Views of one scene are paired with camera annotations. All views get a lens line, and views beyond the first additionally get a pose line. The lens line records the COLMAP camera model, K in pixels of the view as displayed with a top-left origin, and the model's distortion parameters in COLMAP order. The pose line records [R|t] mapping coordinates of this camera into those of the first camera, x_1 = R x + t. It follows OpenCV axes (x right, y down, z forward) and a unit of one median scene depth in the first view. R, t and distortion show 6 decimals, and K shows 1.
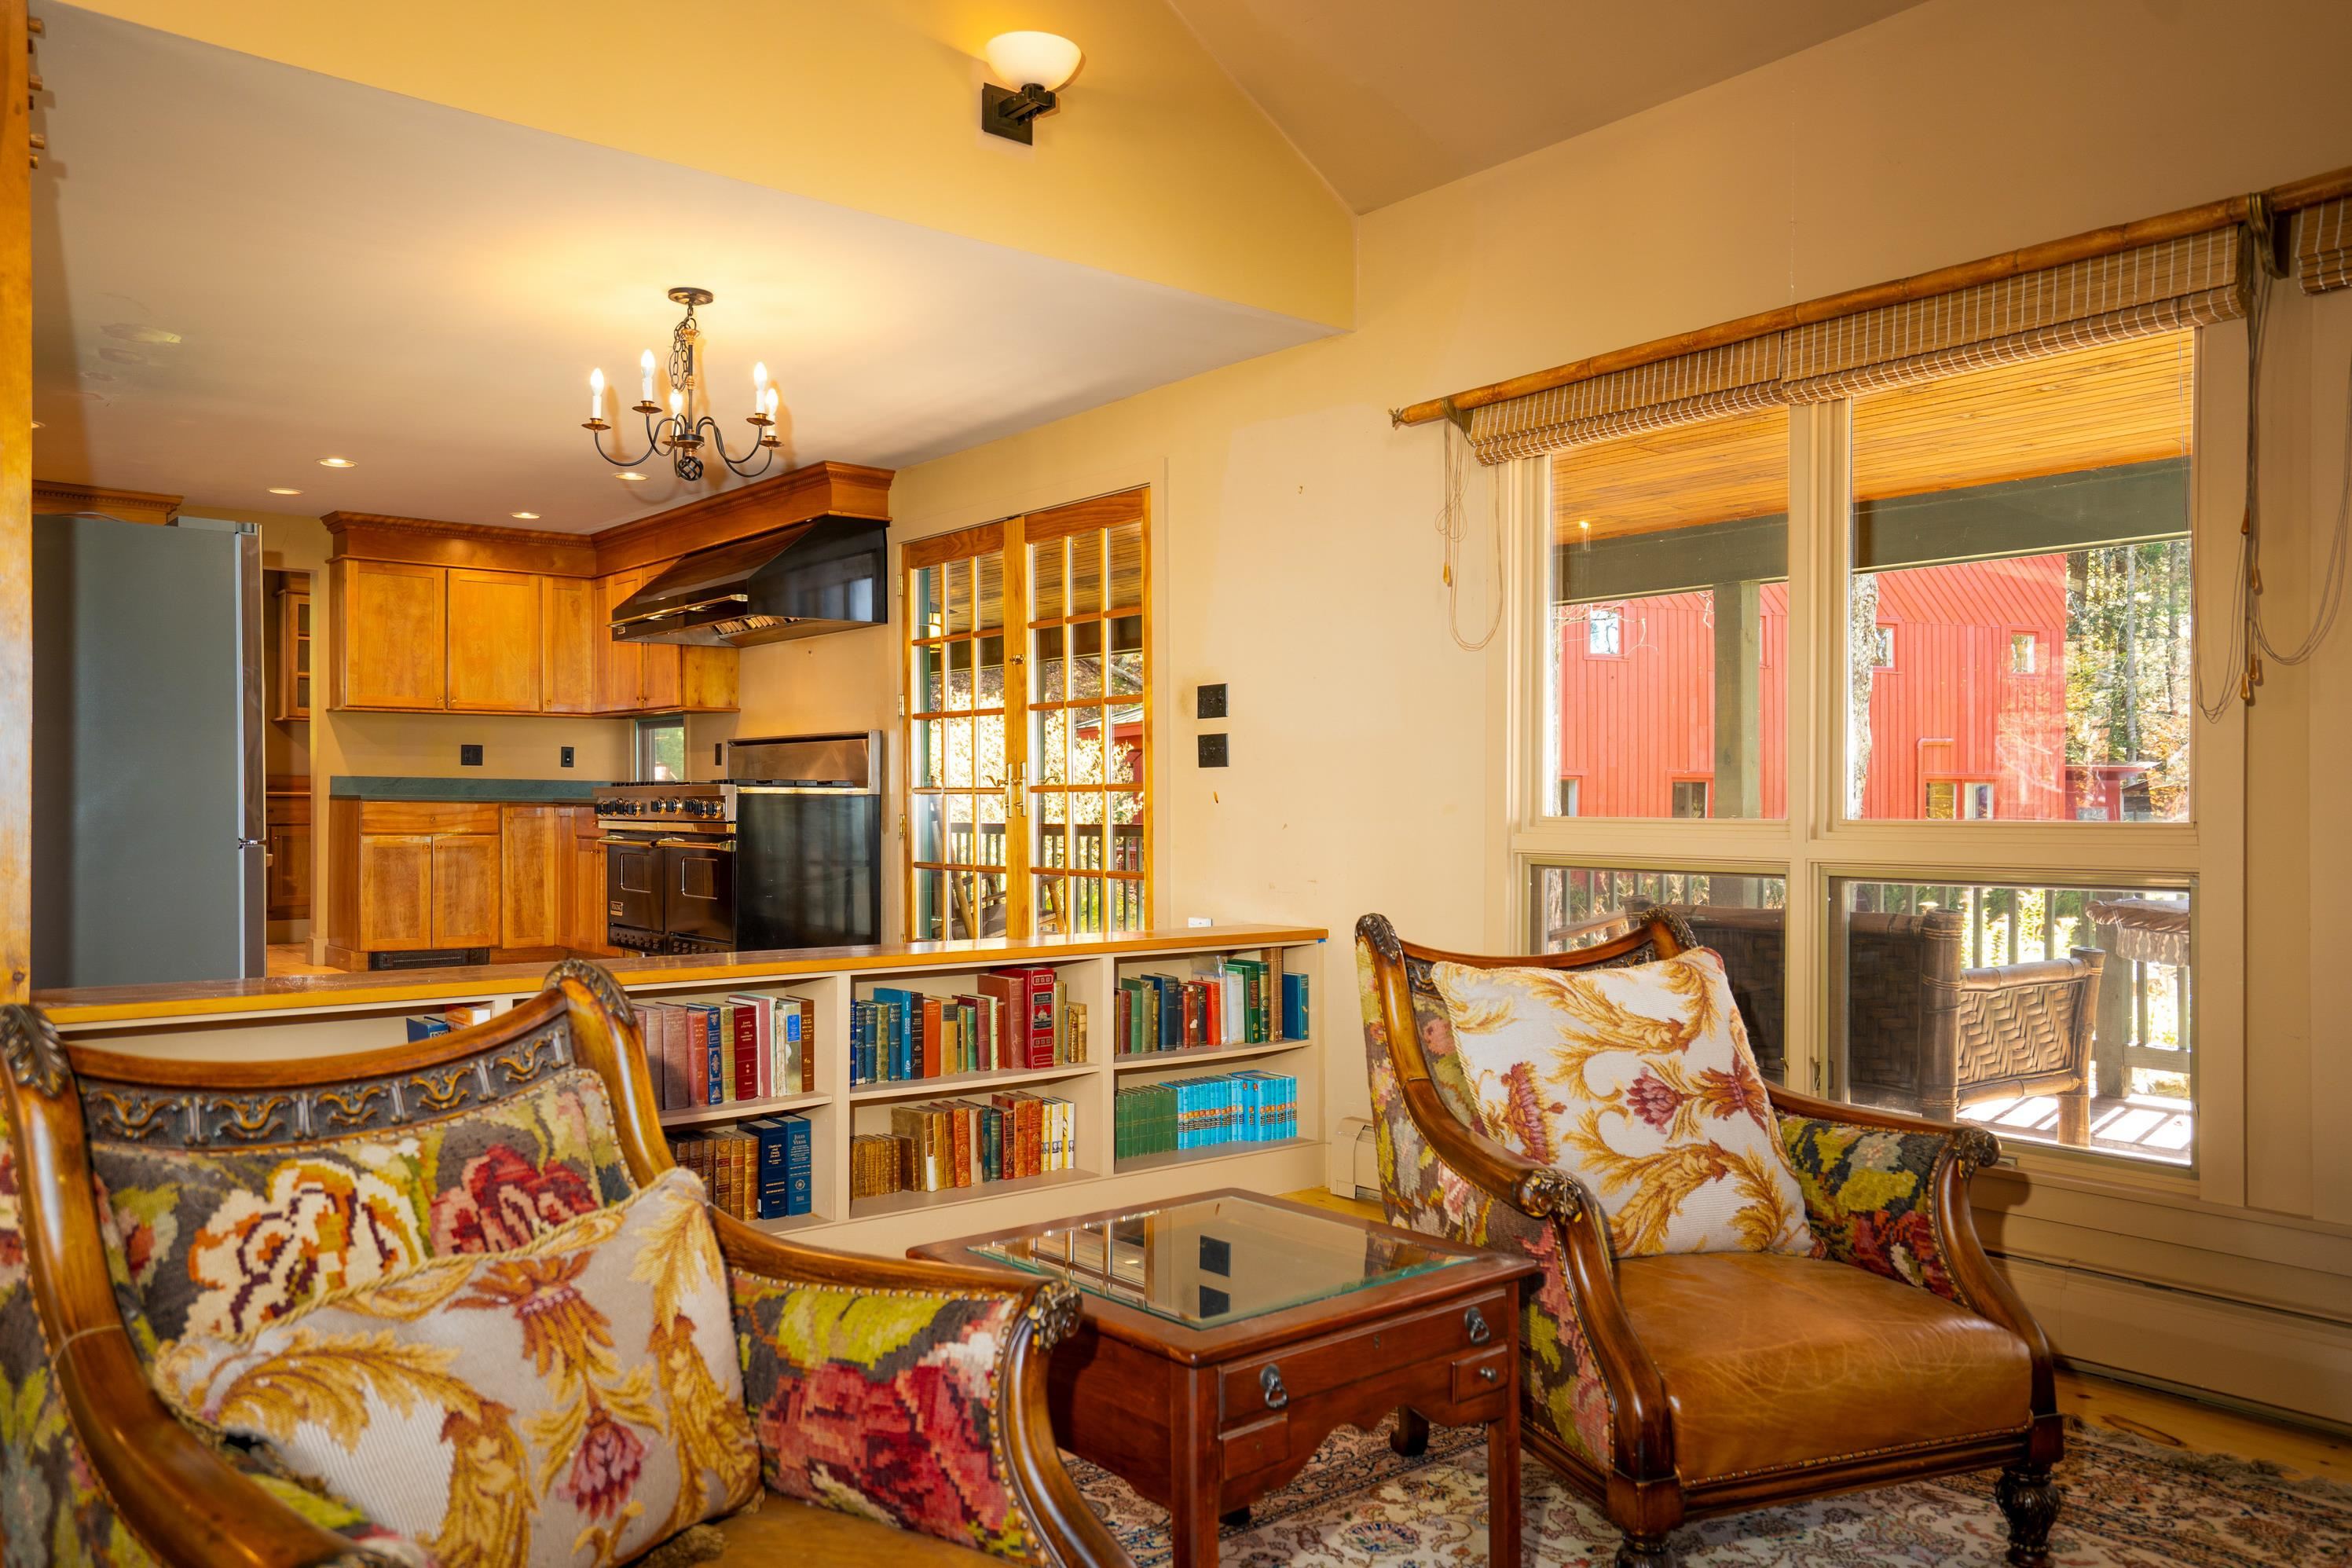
lens RADIAL K [[1714.5, 0, 1178.1], [0, 1714.5, 779.5], [0, 0, 1]] dist [0.003195, 0.001303]
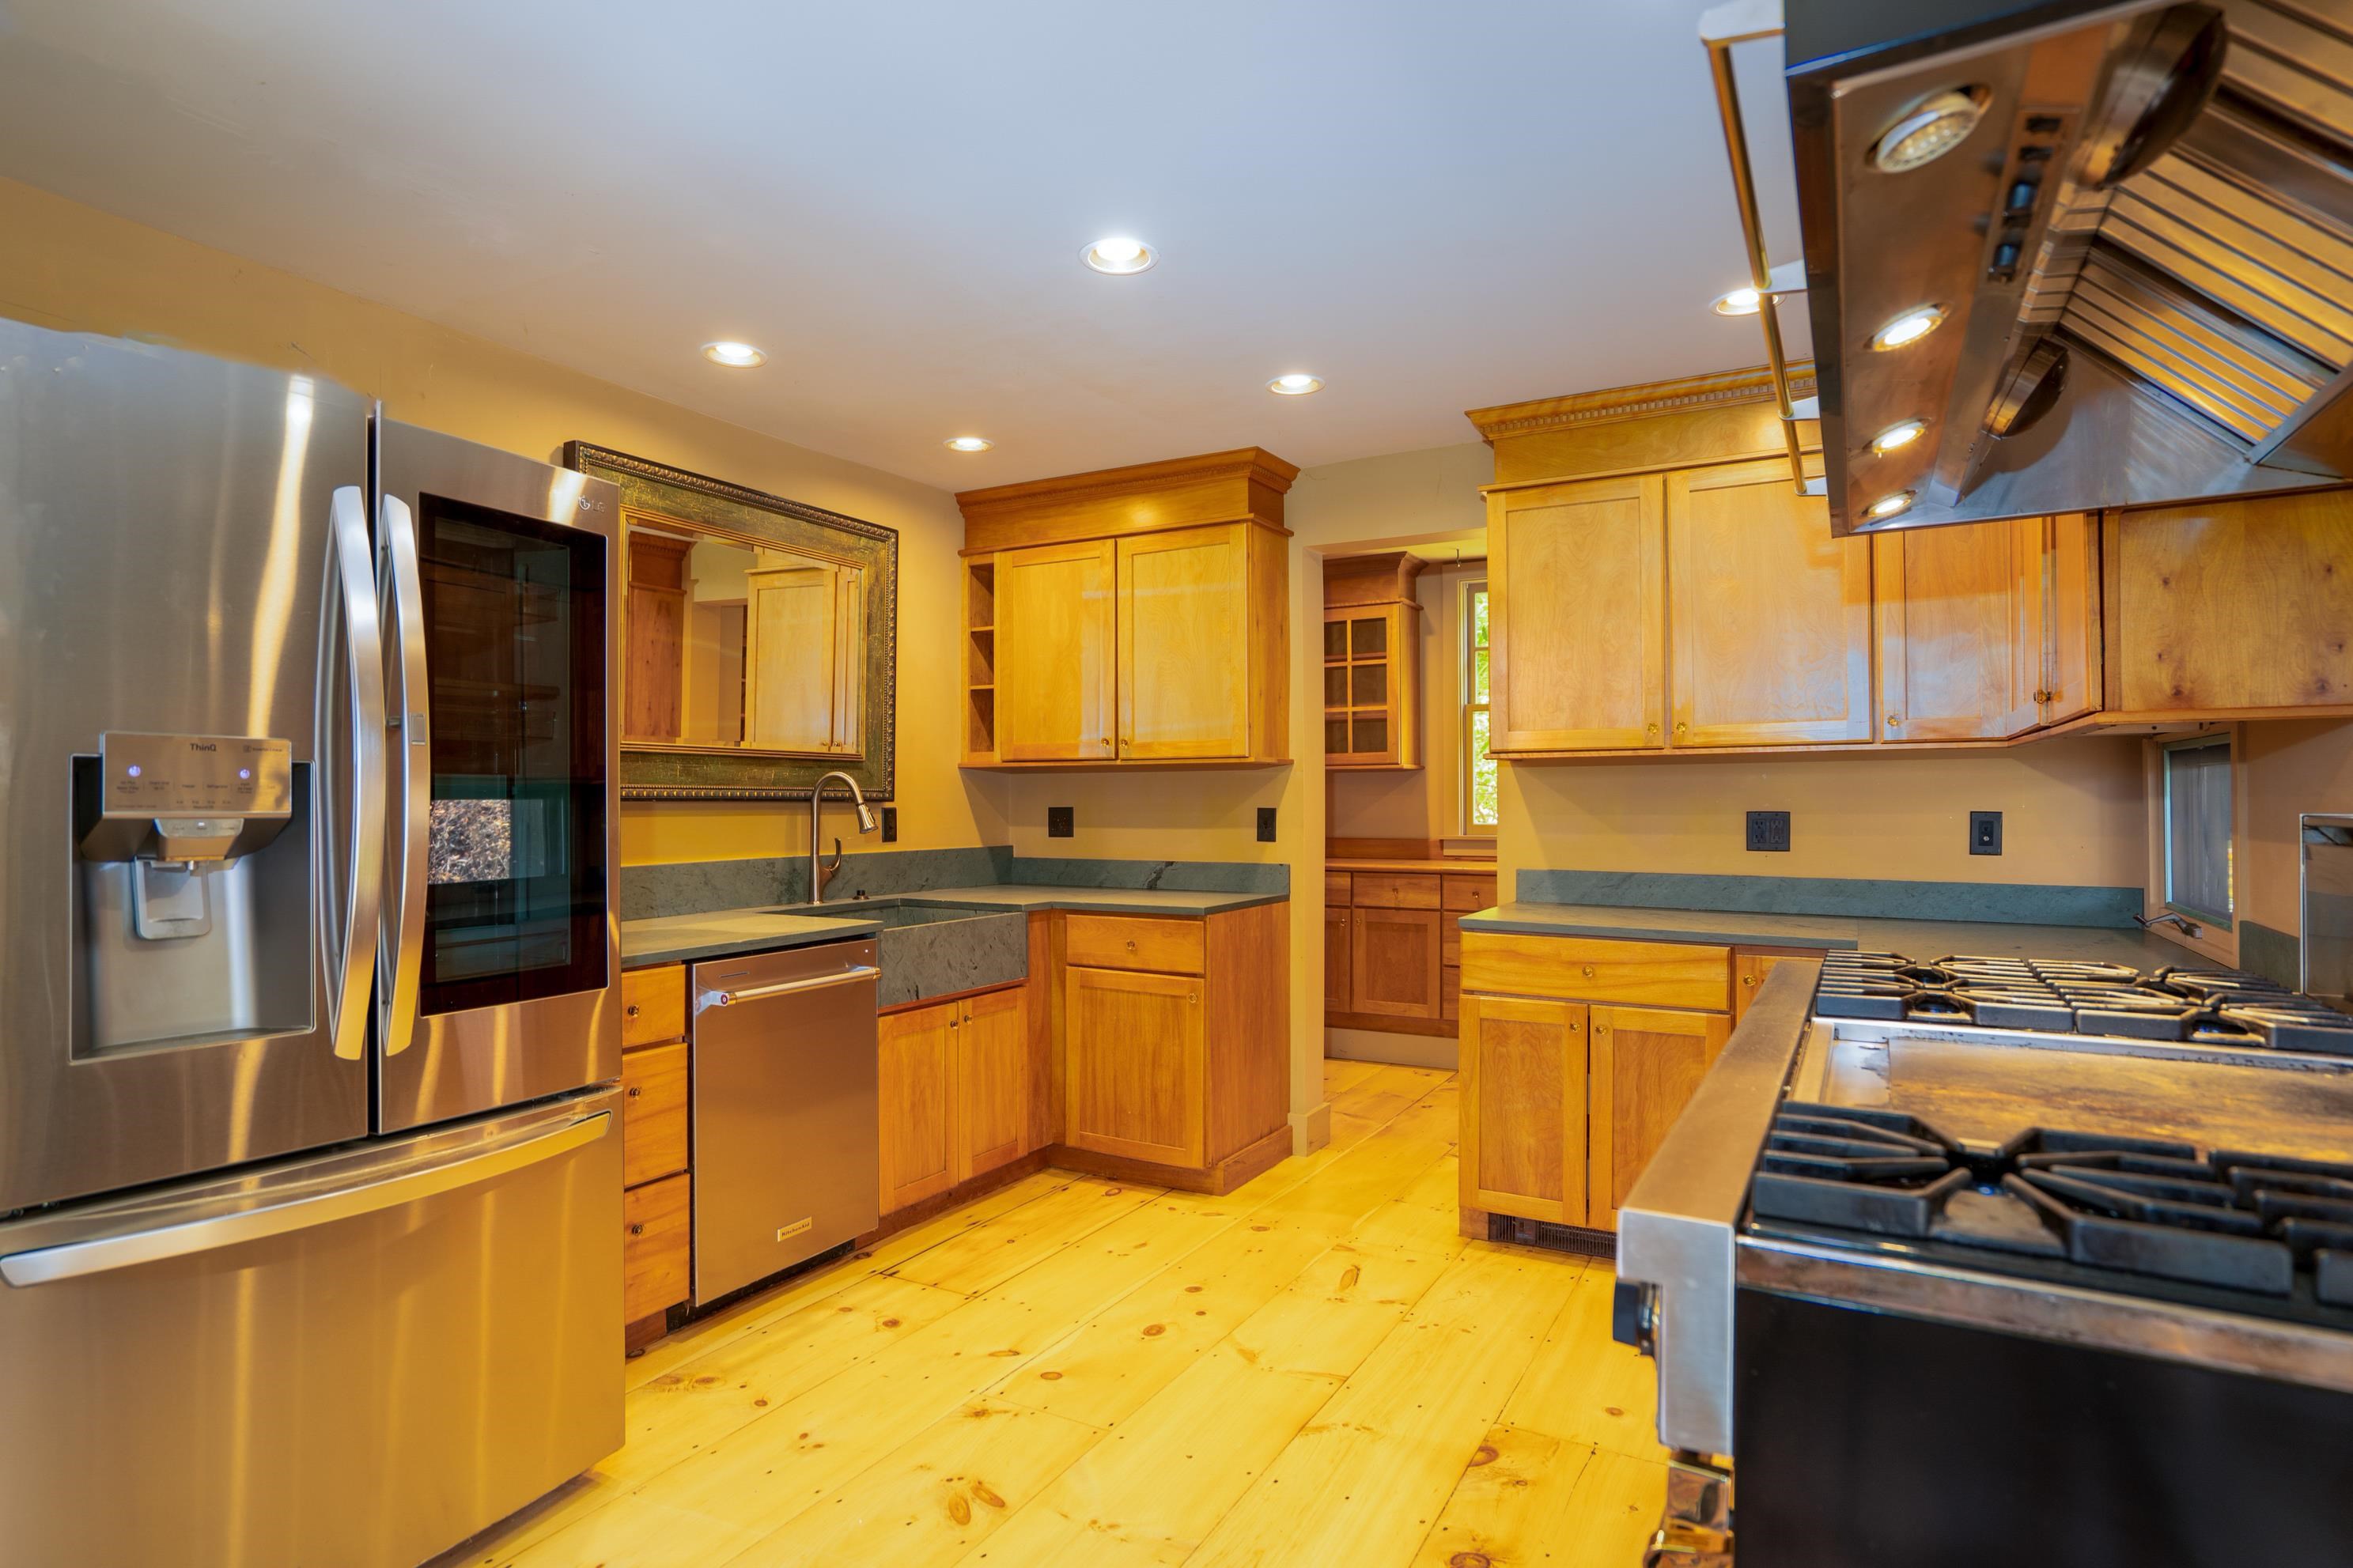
lens RADIAL K [[1259.0, 0, 1167.1], [0, 1259.0, 785.5], [0, 0, 1]] dist [-0.037720, 0.016357]
pose [[0.358422, -0.014776, -0.933443, -0.133031], [0.013932, 0.999848, -0.010477, -0.027979], [0.933456, -0.009250, 0.358573, 0.734724]]
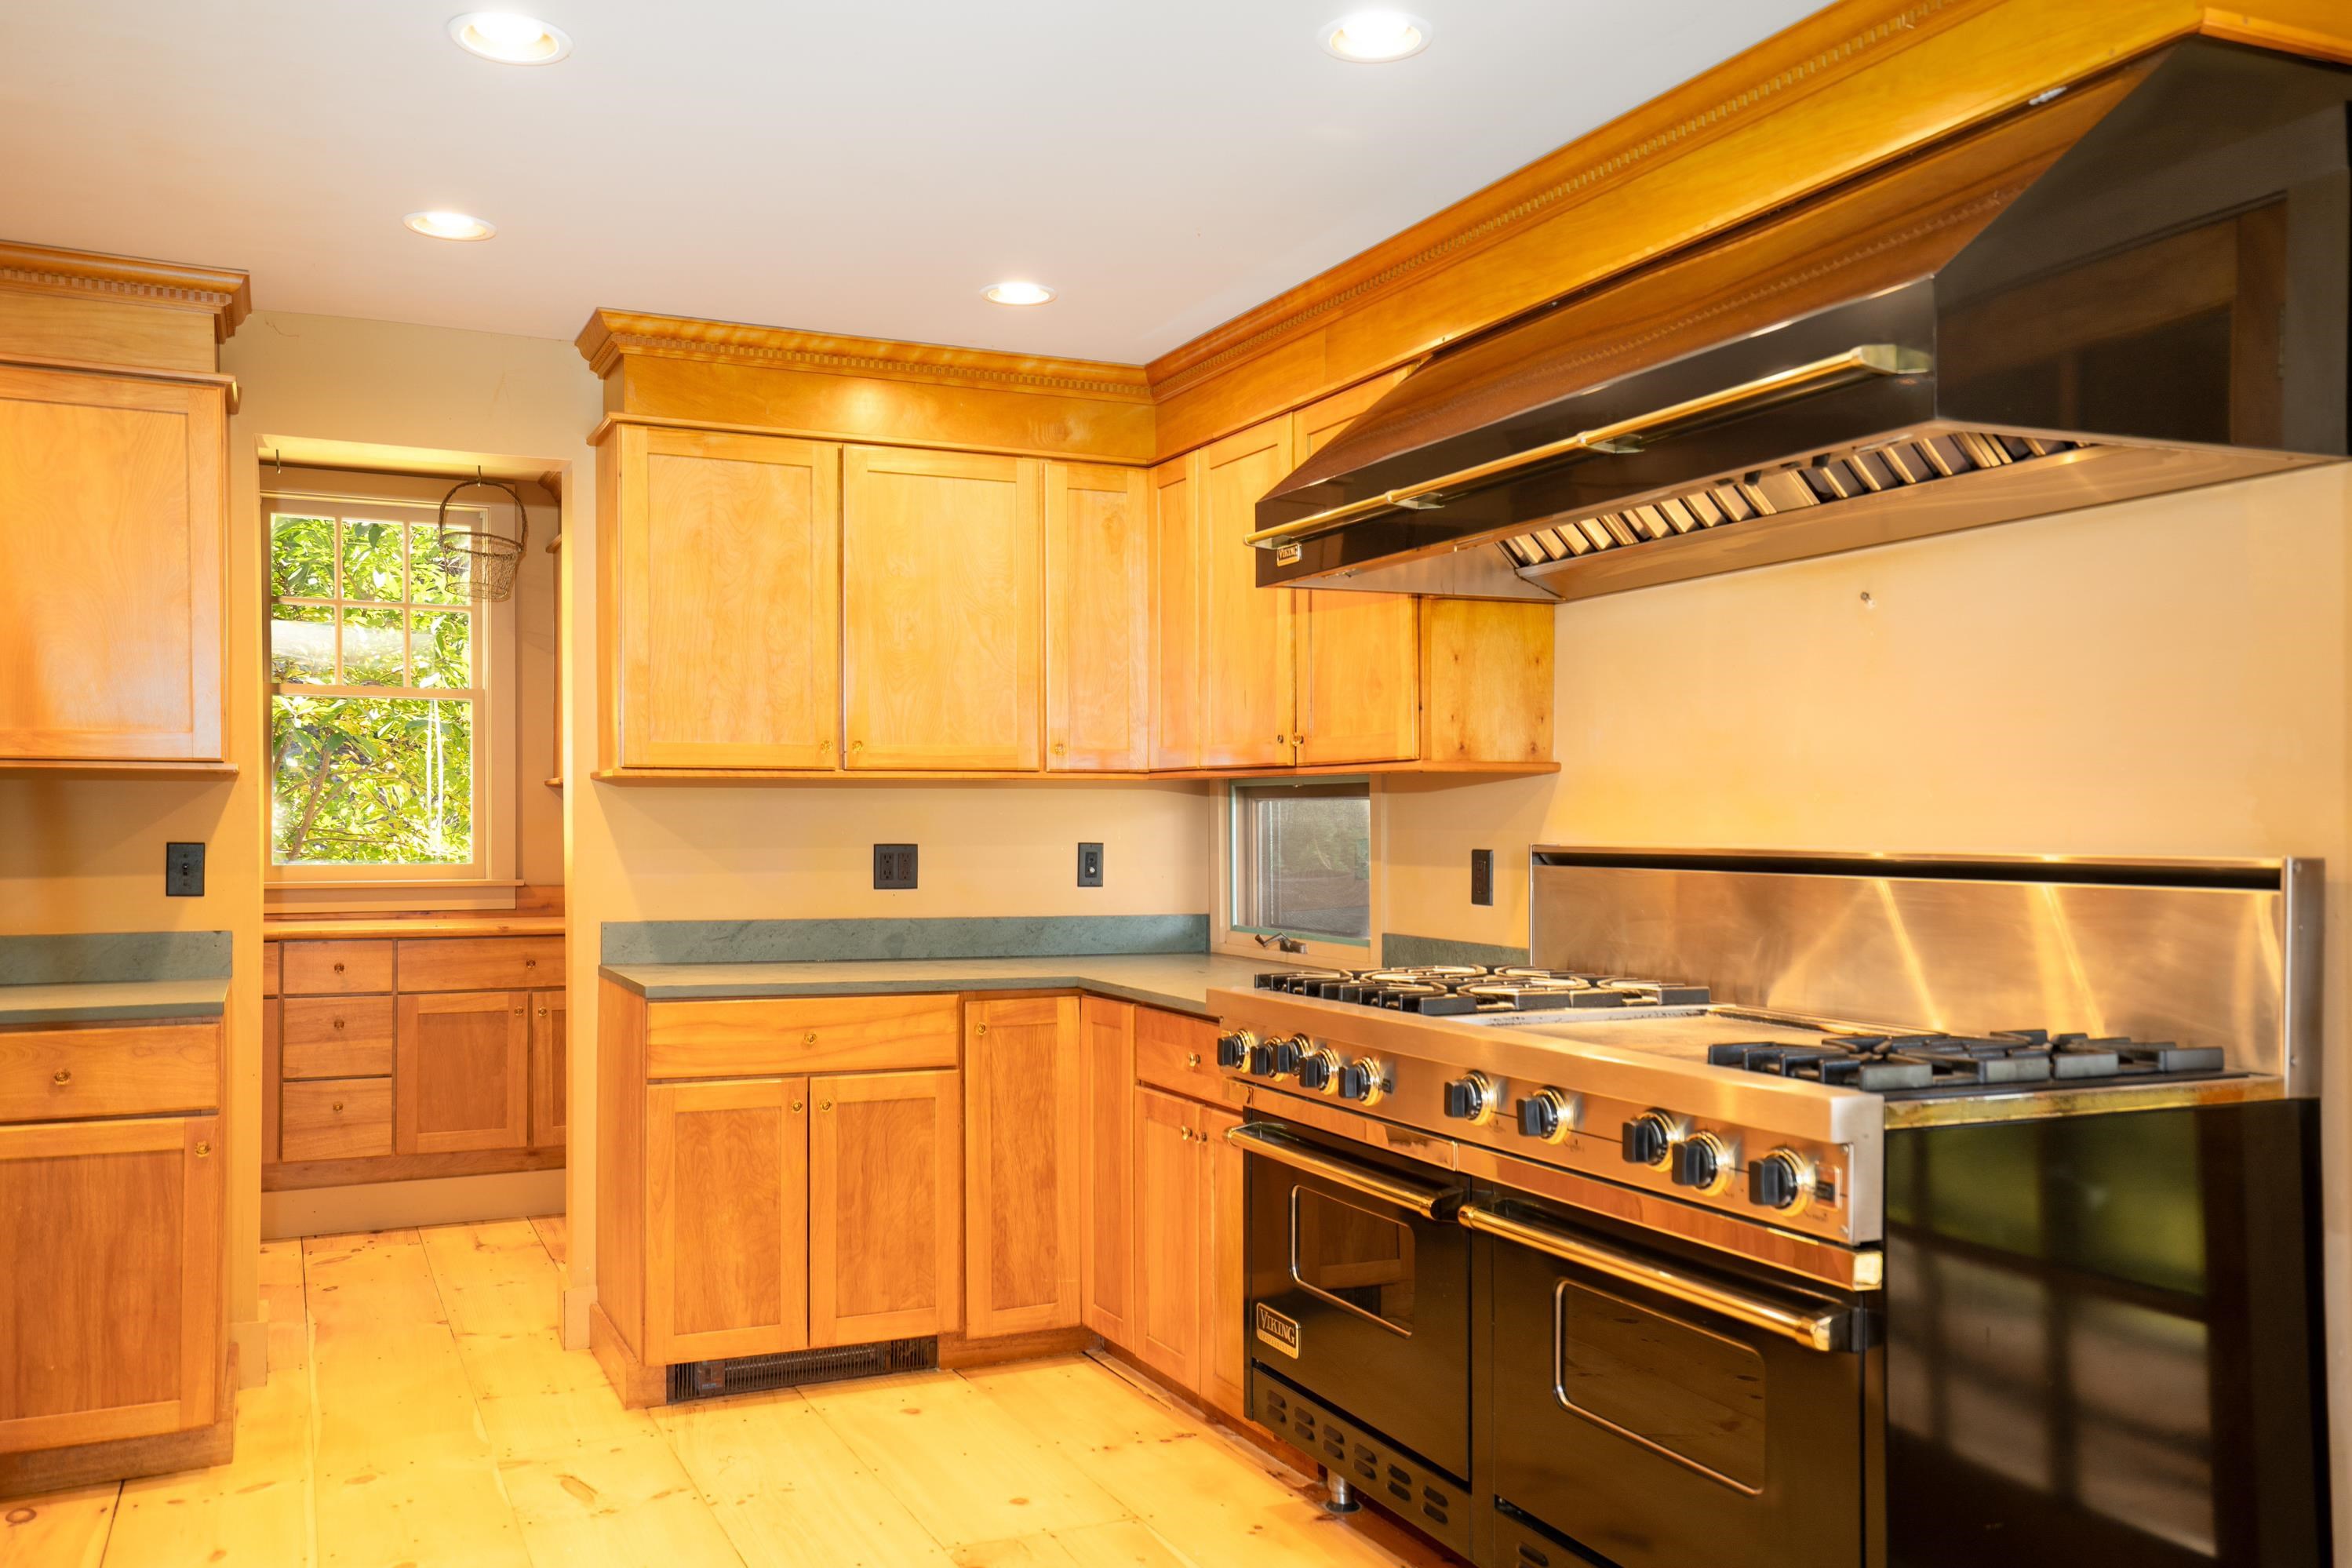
lens RADIAL K [[1889.8, 0, 1168.6], [0, 1889.8, 803.1], [0, 0, 1]] dist [0.012597, 0.013407]
pose [[0.970444, -0.004544, -0.241284, -0.233011], [0.004334, 0.999990, -0.001404, -0.031527], [0.241288, 0.000317, 0.970453, 0.561293]]
